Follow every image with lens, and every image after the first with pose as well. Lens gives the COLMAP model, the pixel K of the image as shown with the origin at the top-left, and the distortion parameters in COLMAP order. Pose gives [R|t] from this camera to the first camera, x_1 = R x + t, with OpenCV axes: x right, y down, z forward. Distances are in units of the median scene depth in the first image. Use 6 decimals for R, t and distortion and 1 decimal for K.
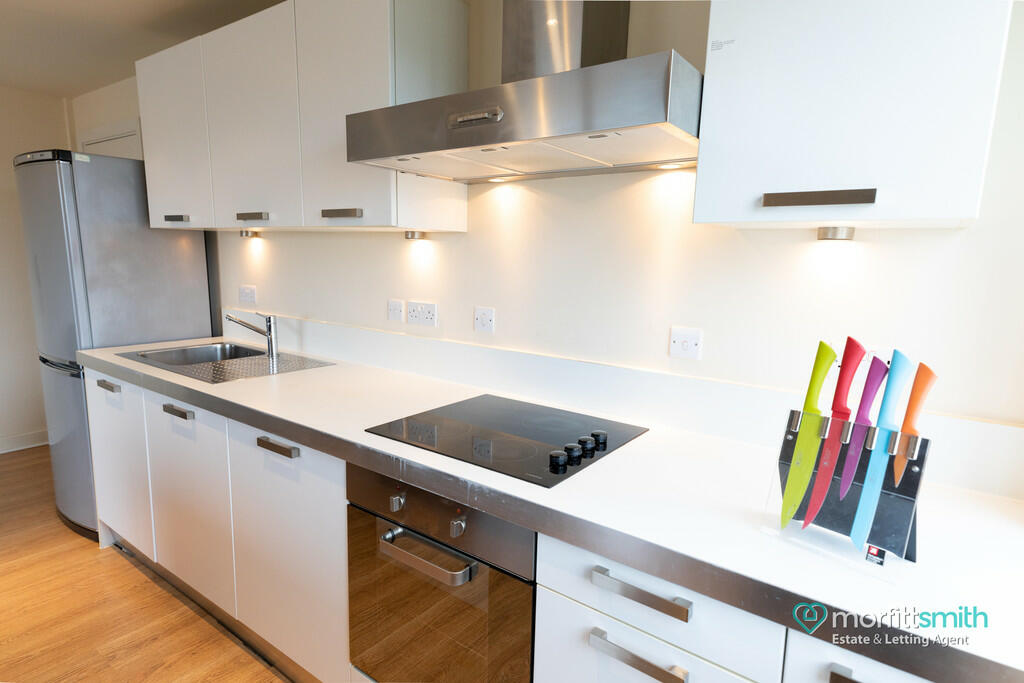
lens RADIAL K [[585.2, 0, 514.9], [0, 585.2, 346.5], [0, 0, 1]] dist [-0.006211, 0.000119]
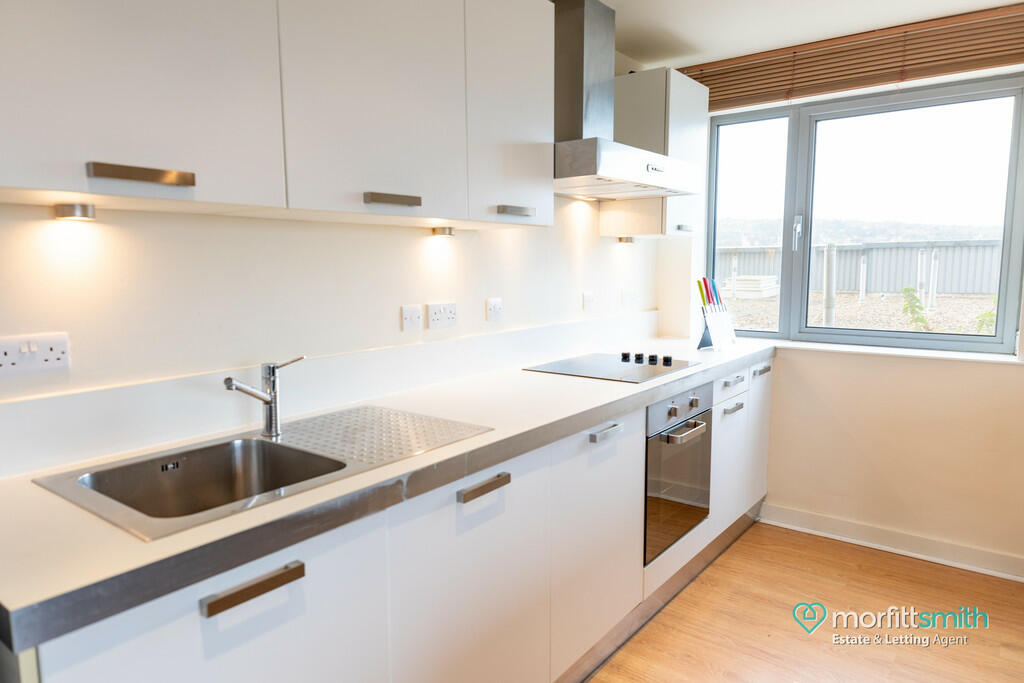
lens RADIAL K [[676.5, 0, 511.9], [0, 676.5, 343.0], [0, 0, 1]] dist [-0.011356, -0.001811]
pose [[0.061685, -0.153972, 0.986148, -1.100400], [0.132668, 0.980527, 0.144796, -0.138970], [-0.989239, 0.121899, 0.080911, 0.733331]]
